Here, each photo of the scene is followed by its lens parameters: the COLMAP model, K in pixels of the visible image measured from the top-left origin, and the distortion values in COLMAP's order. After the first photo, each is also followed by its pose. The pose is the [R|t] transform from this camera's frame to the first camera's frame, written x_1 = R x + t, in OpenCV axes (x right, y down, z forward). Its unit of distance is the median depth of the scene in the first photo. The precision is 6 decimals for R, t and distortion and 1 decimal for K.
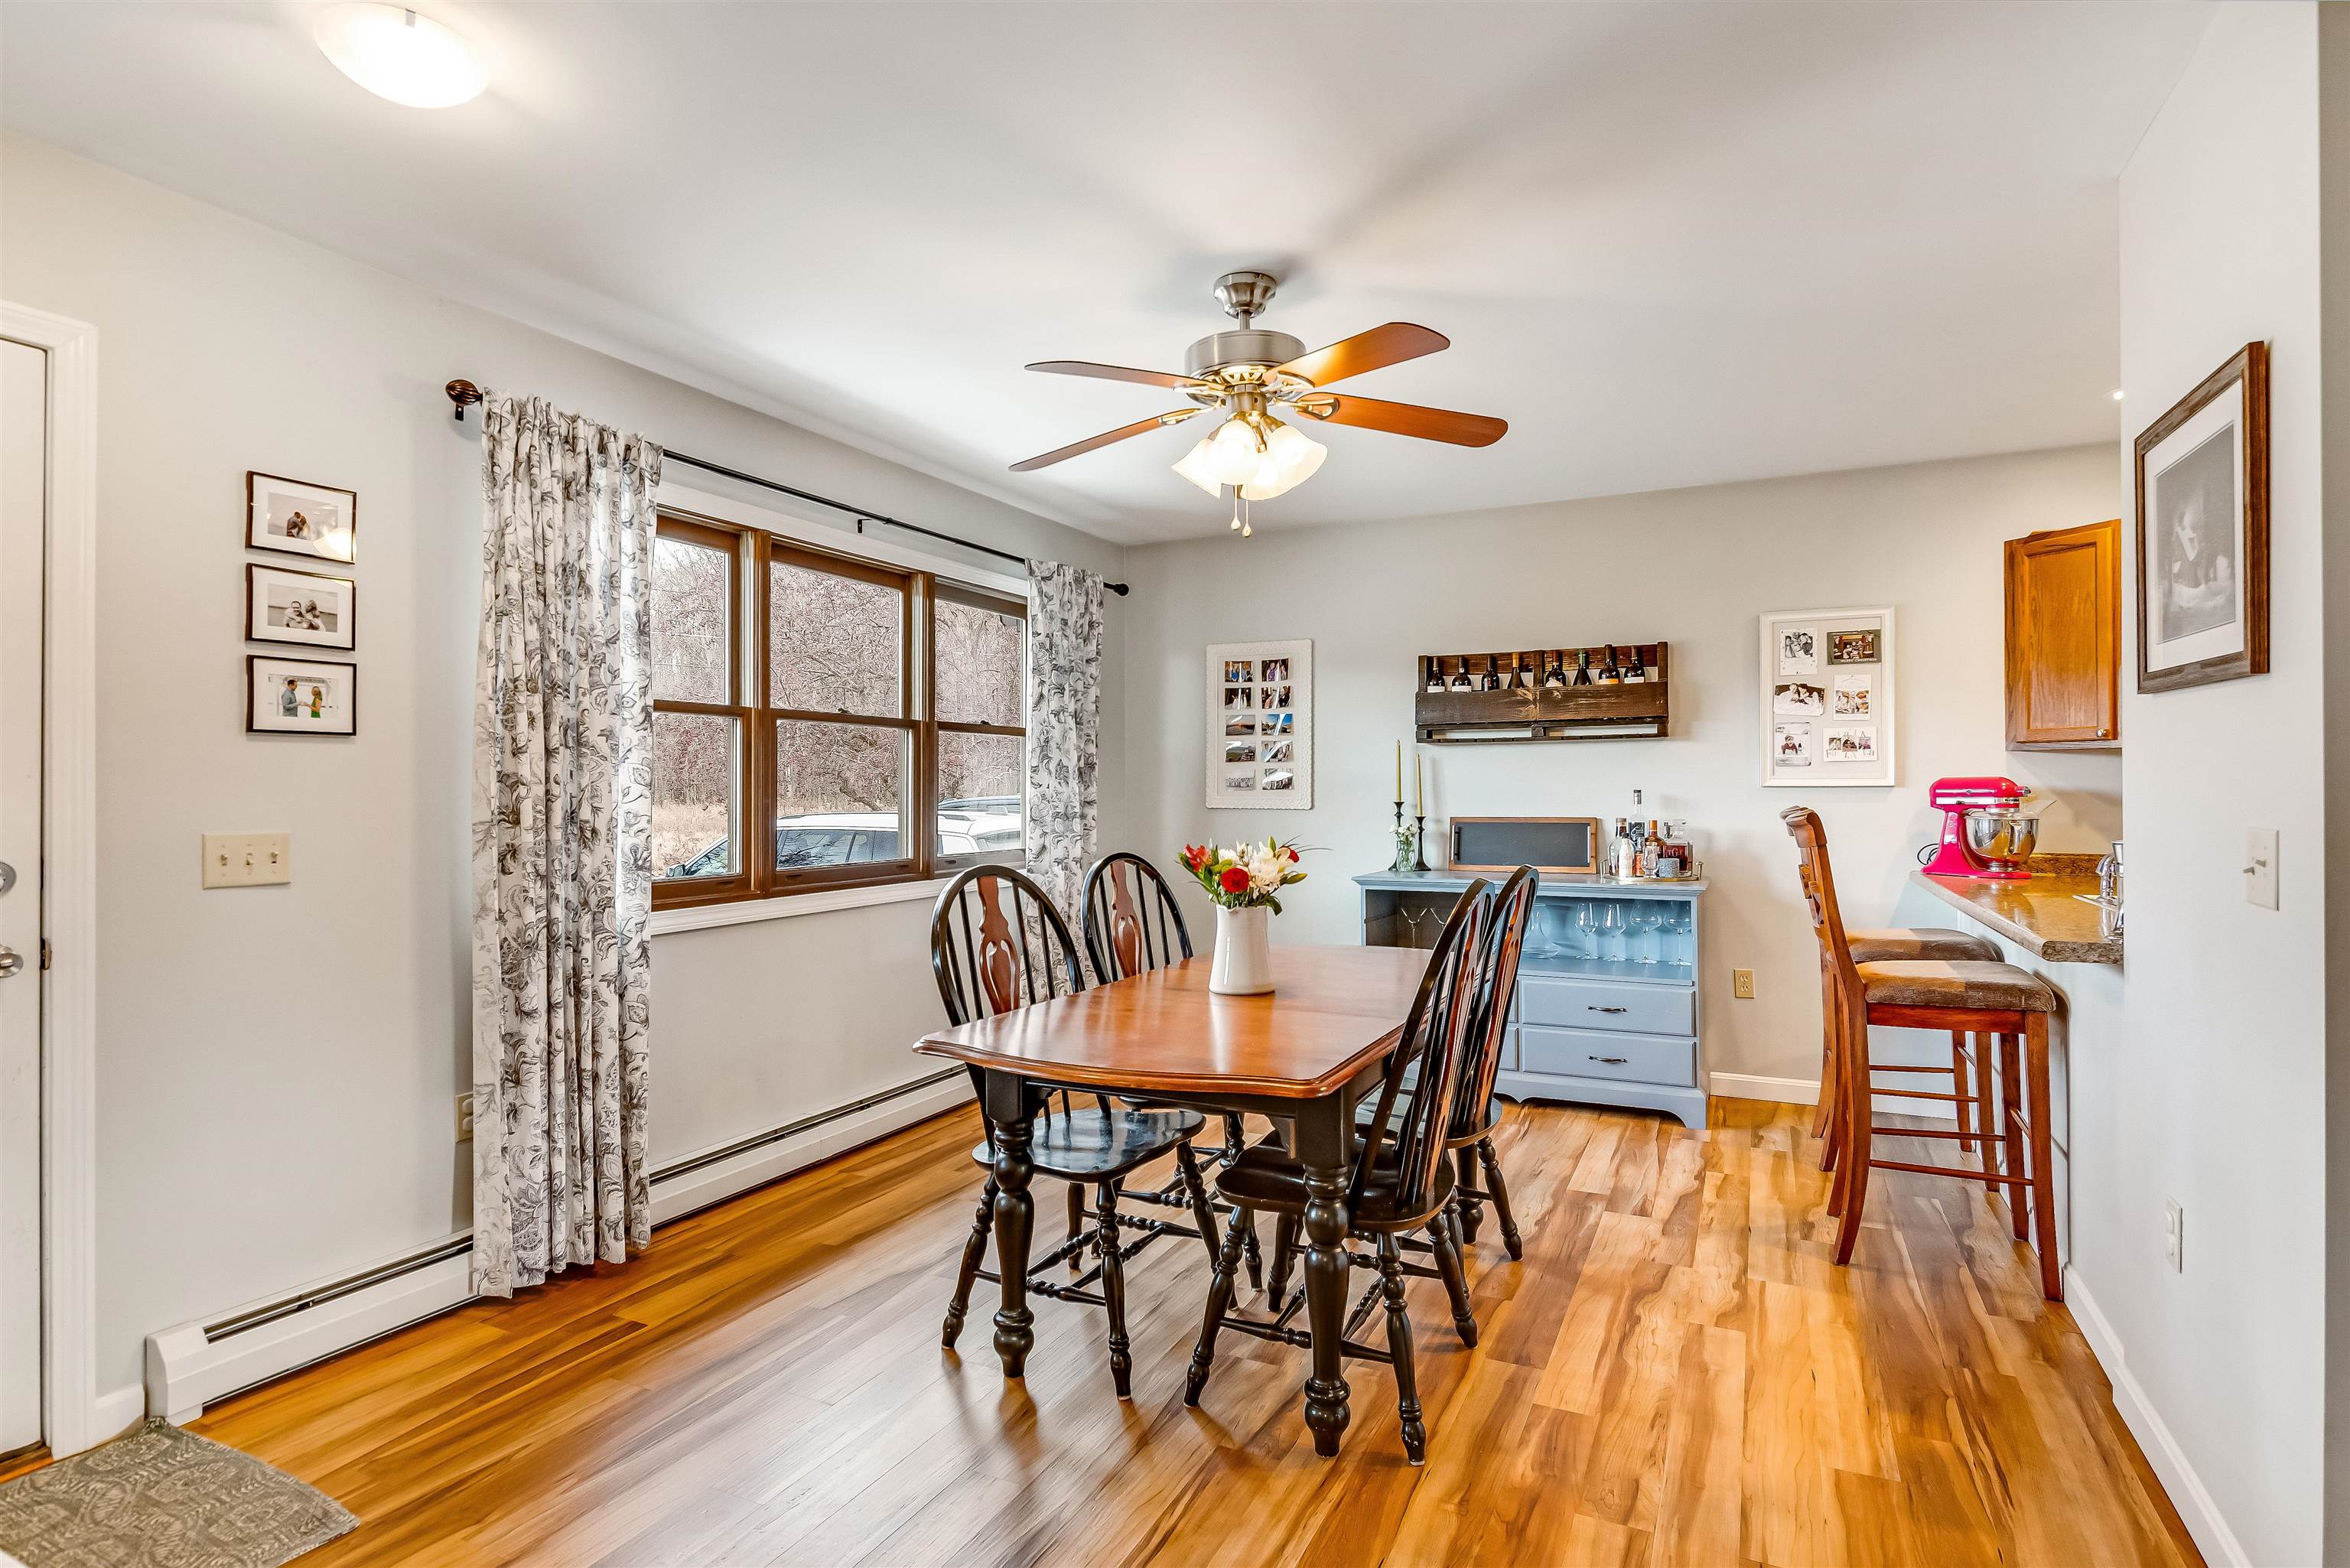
lens RADIAL K [[1213.1, 0, 1186.2], [0, 1213.1, 784.3], [0, 0, 1]] dist [0.005448, 0.000167]
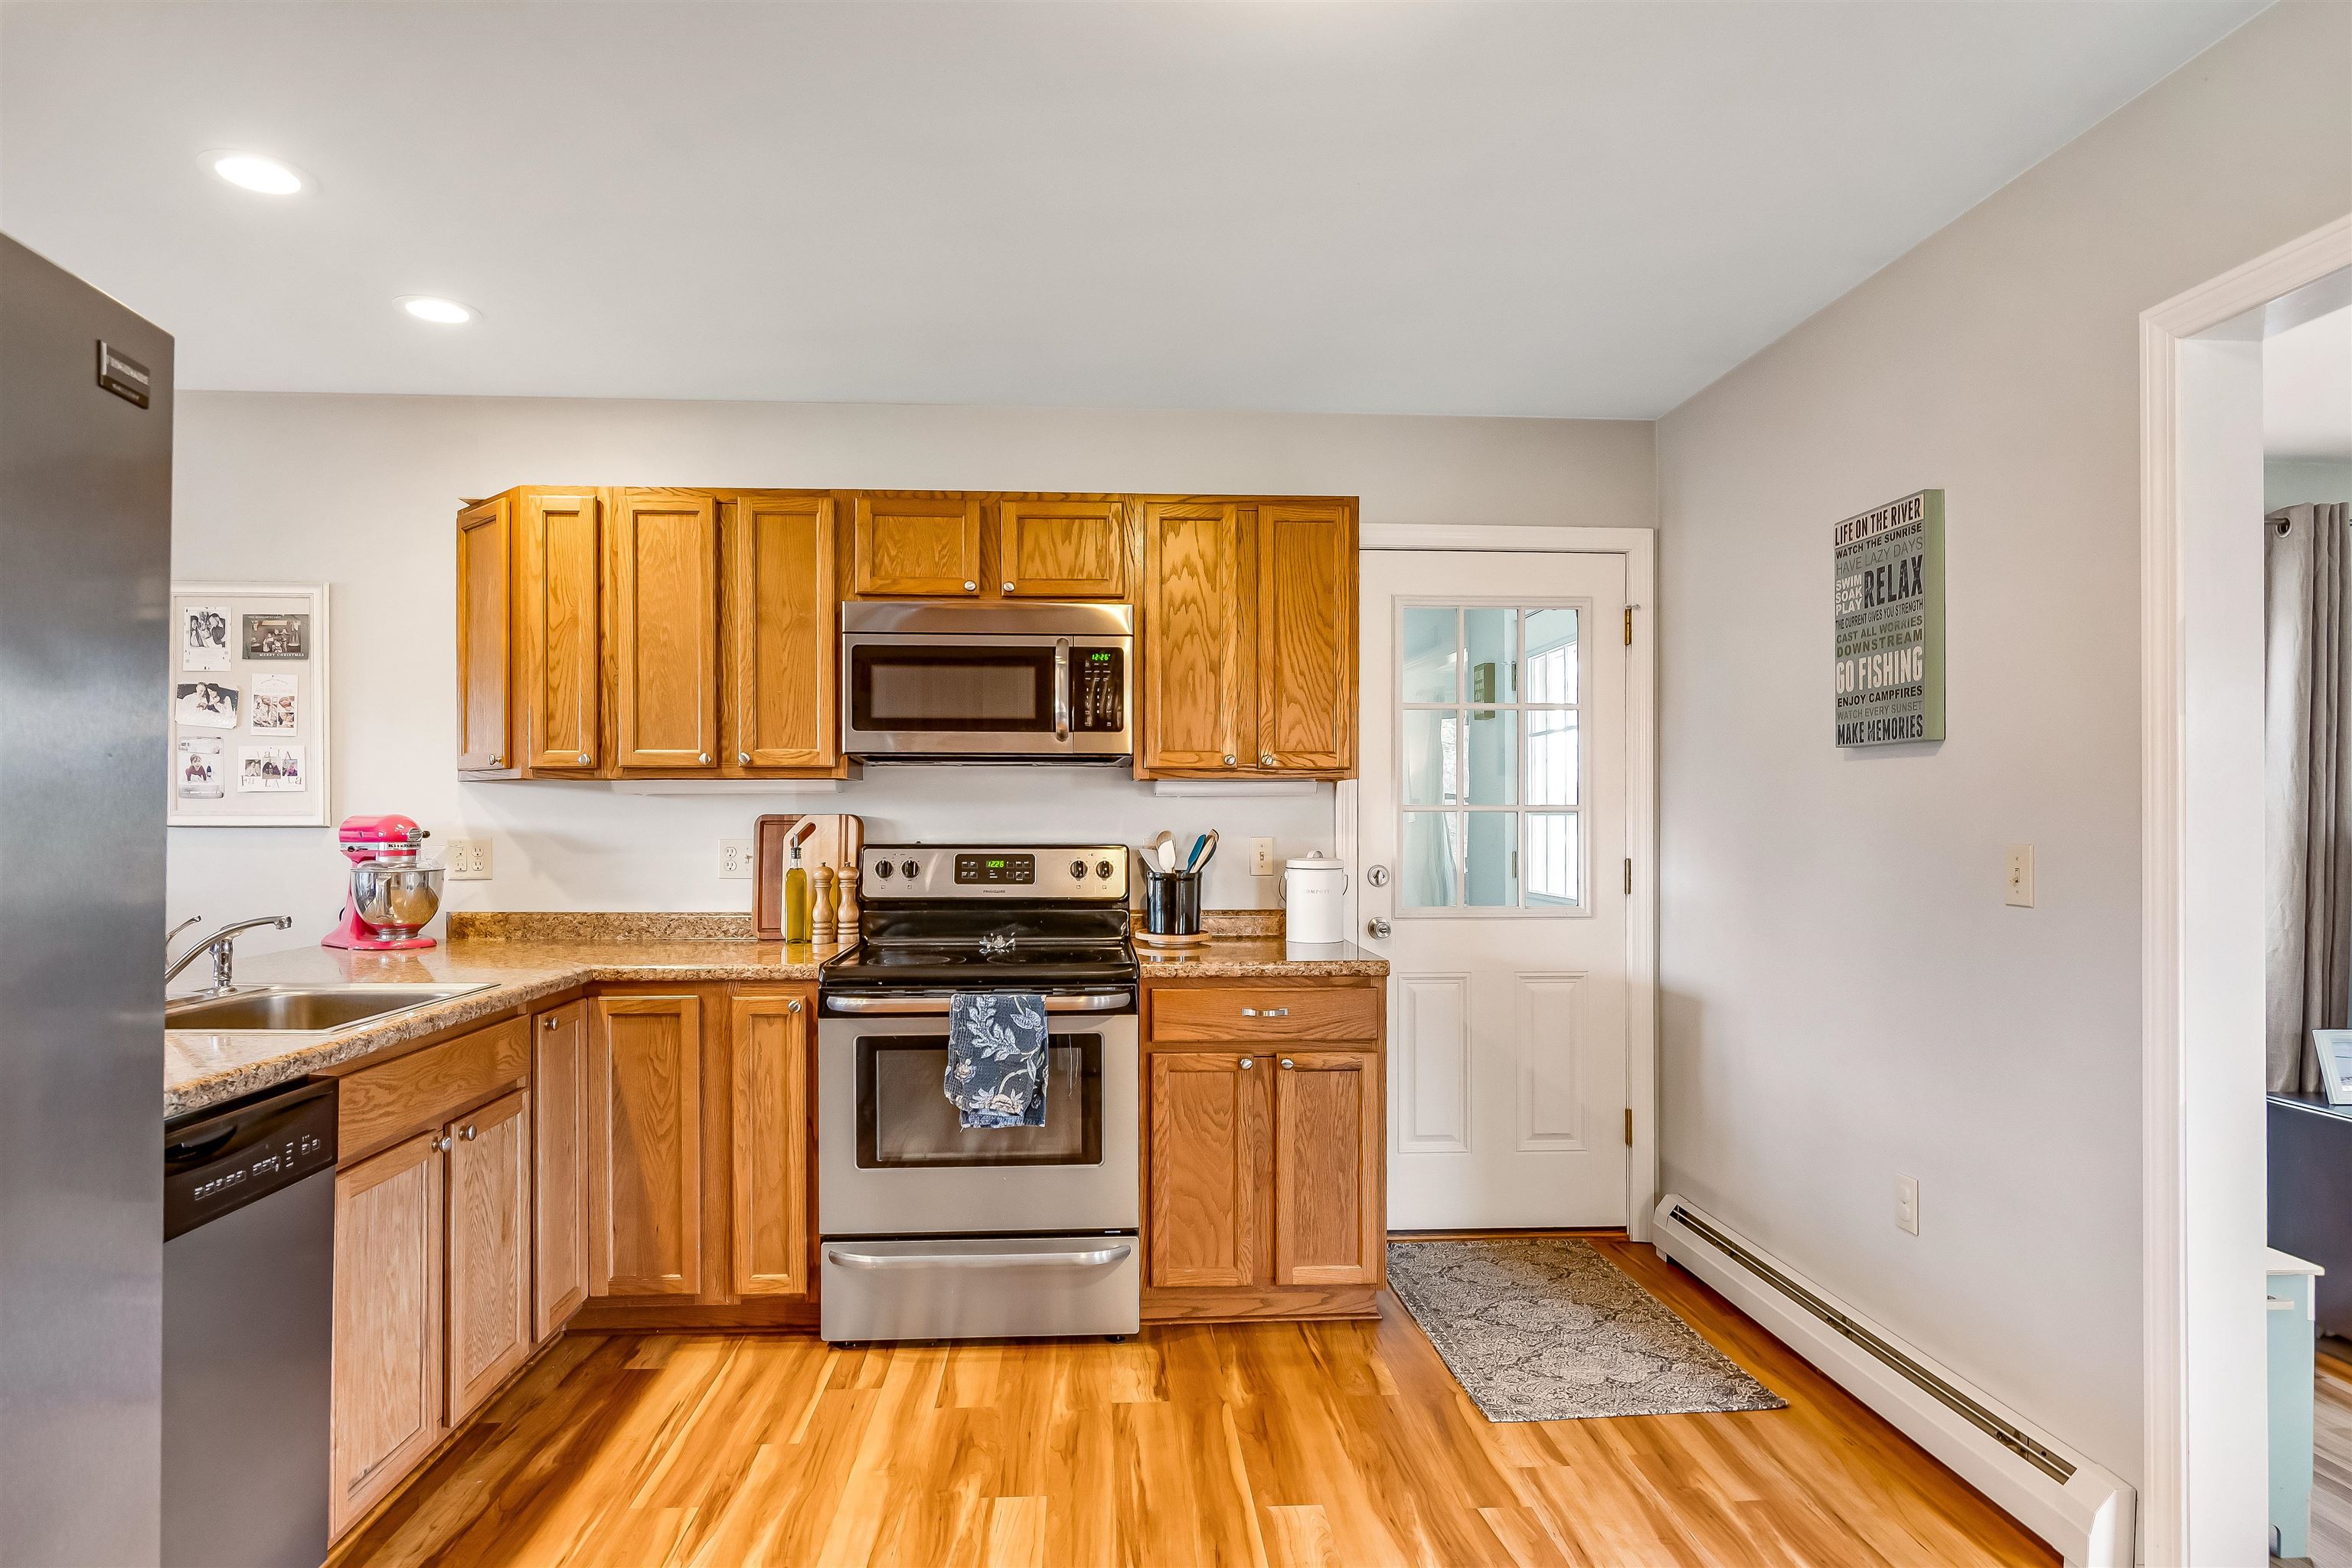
lens RADIAL K [[1279.2, 0, 1163.6], [0, 1279.2, 806.5], [0, 0, 1]] dist [0.003564, -0.004825]
pose [[0.881506, 0.008497, 0.472096, 0.647809], [-0.005413, 0.999954, -0.007891, -0.007006], [-0.472141, 0.004400, 0.881512, 0.064124]]
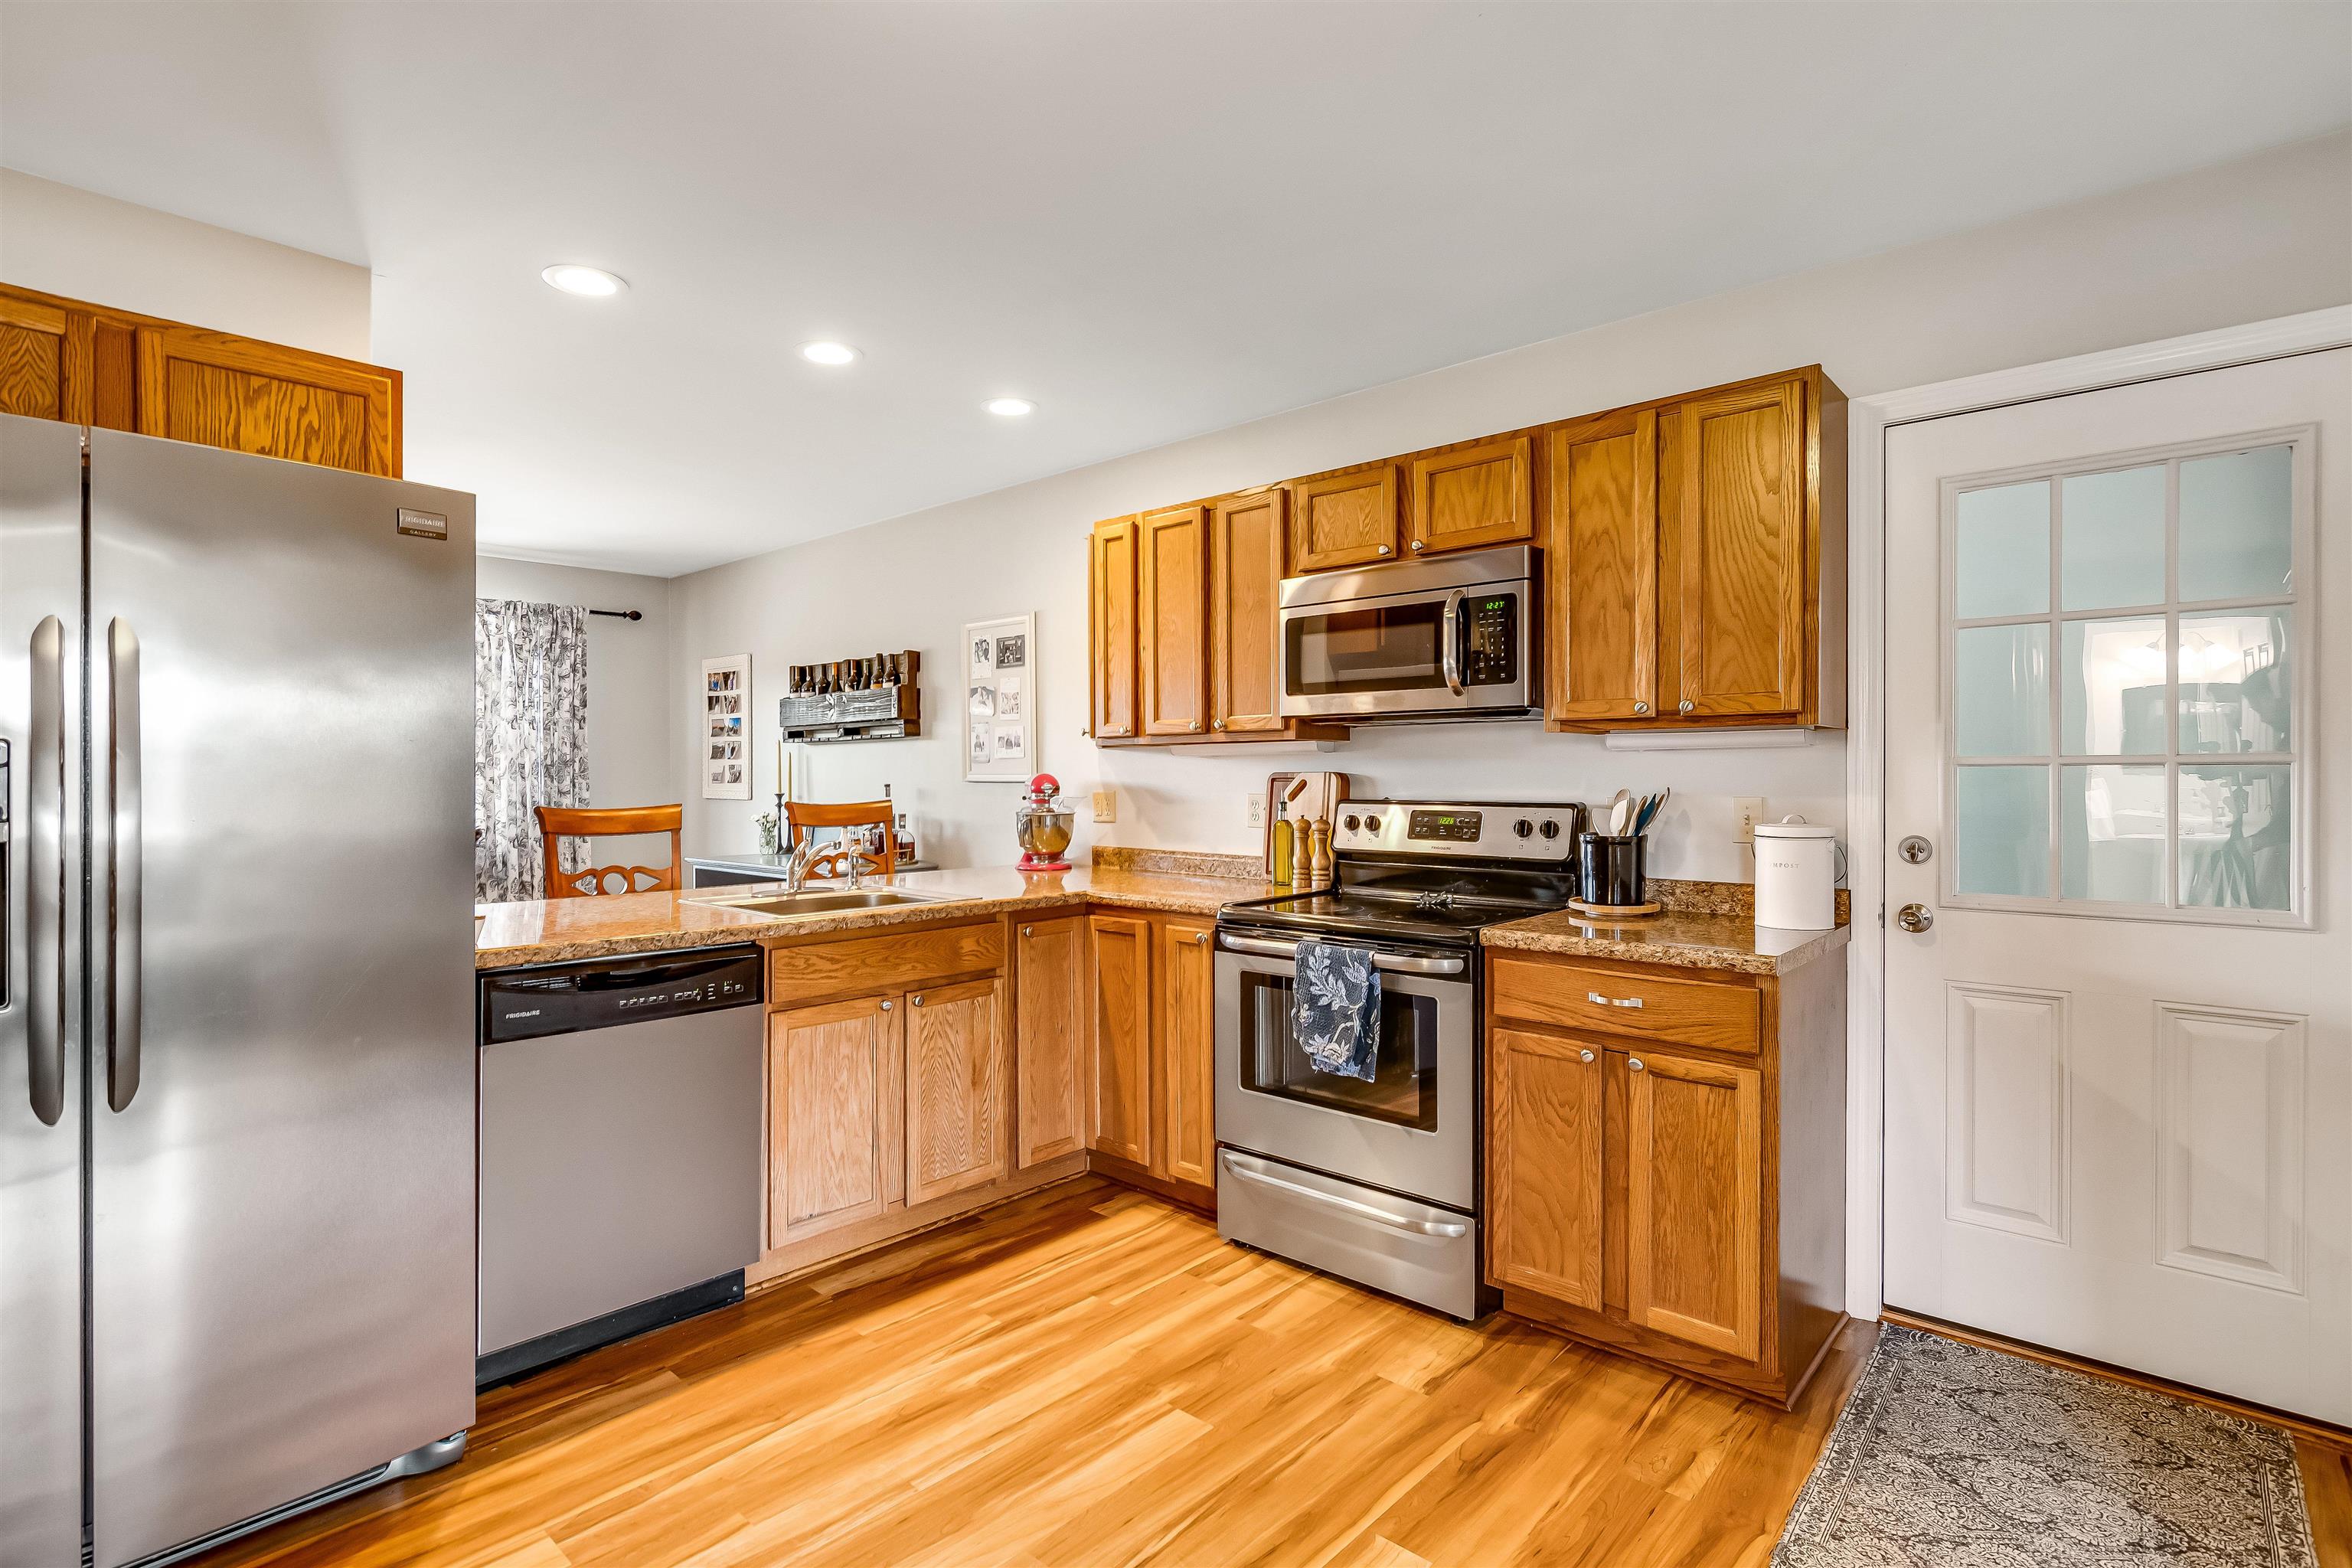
lens RADIAL K [[1137.8, 0, 1177.5], [0, 1137.8, 776.3], [0, 0, 1]] dist [-0.000898, -0.000584]
pose [[0.955793, 0.002923, -0.294027, 0.970572], [-0.001720, 0.999989, 0.004349, -0.007605], [0.294036, -0.003651, 0.955787, 0.082890]]
